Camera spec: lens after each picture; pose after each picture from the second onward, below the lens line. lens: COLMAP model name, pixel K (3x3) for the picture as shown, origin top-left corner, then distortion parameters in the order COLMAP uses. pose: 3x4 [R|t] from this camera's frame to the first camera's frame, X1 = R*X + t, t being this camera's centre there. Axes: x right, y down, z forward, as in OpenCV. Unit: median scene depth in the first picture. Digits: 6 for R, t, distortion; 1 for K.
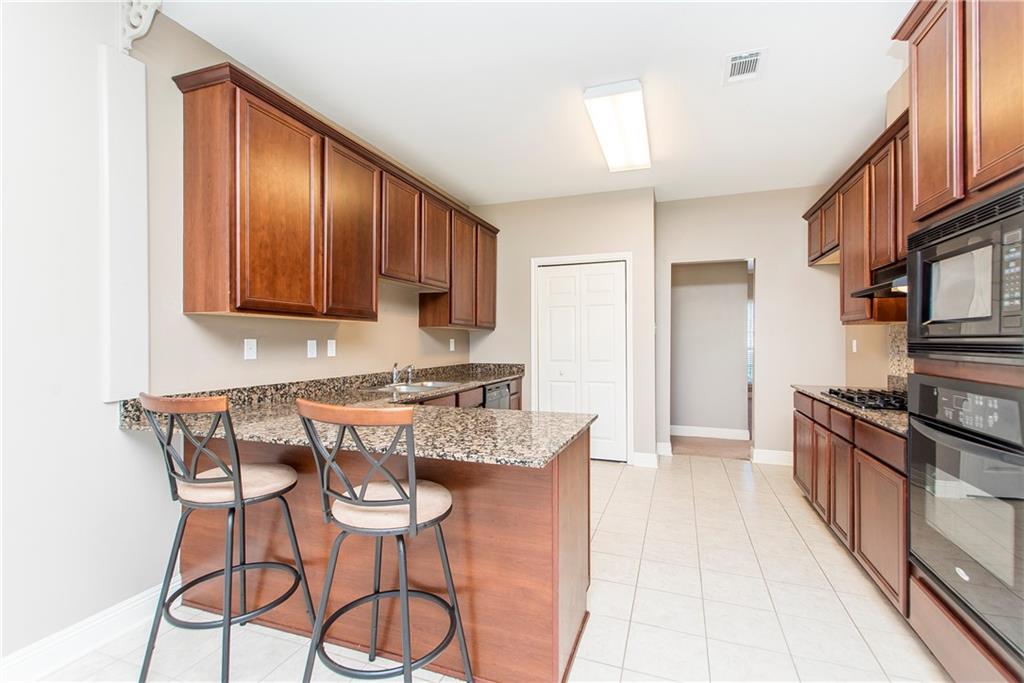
lens RADIAL K [[452.2, 0, 504.7], [0, 452.2, 334.8], [0, 0, 1]] dist [0.005255, -0.000286]
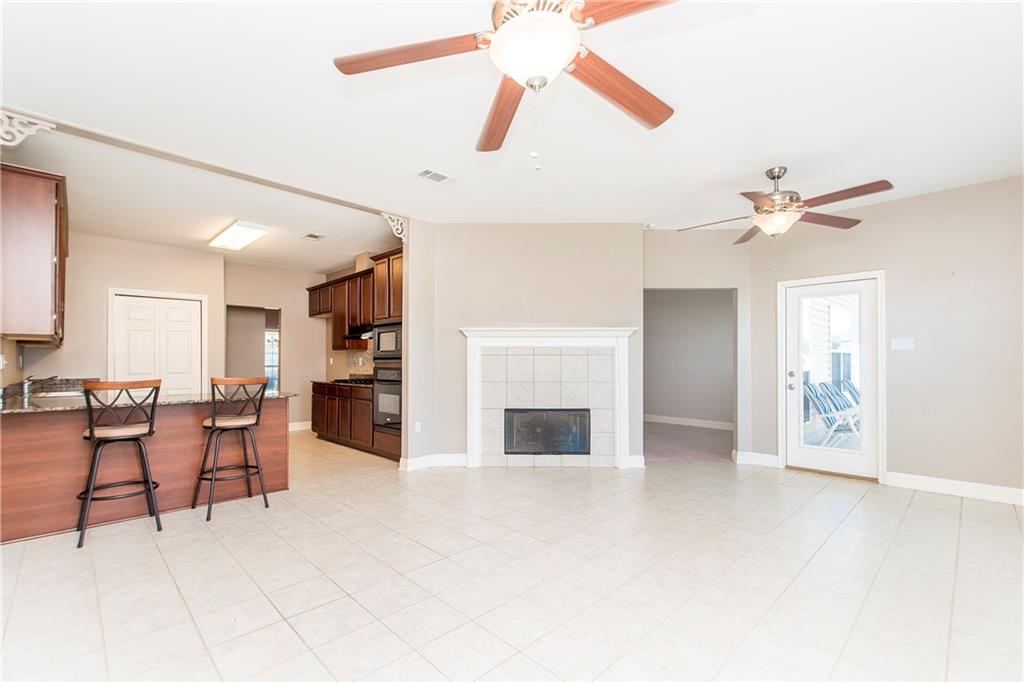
lens RADIAL K [[452.2, 0, 509.6], [0, 452.2, 361.5], [0, 0, 1]] dist [0.005255, -0.000286]
pose [[0.419330, -0.001286, 0.907833, -0.616660], [-0.006969, 0.999965, 0.004635, 0.010326], [-0.907807, -0.008270, 0.419307, -0.465048]]
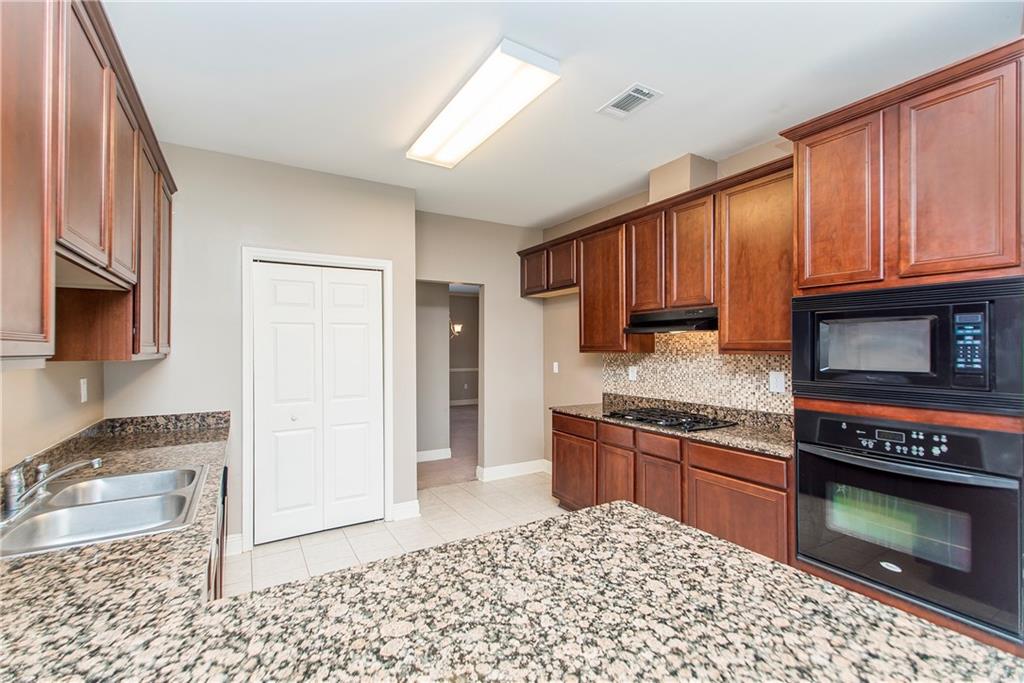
lens RADIAL K [[452.2, 0, 508.3], [0, 452.2, 344.9], [0, 0, 1]] dist [0.005255, -0.000286]
pose [[0.624813, 0.002034, 0.780772, -0.227137], [-0.005235, 0.999985, 0.001585, -0.033475], [-0.780757, -0.005078, 0.624814, 0.322259]]
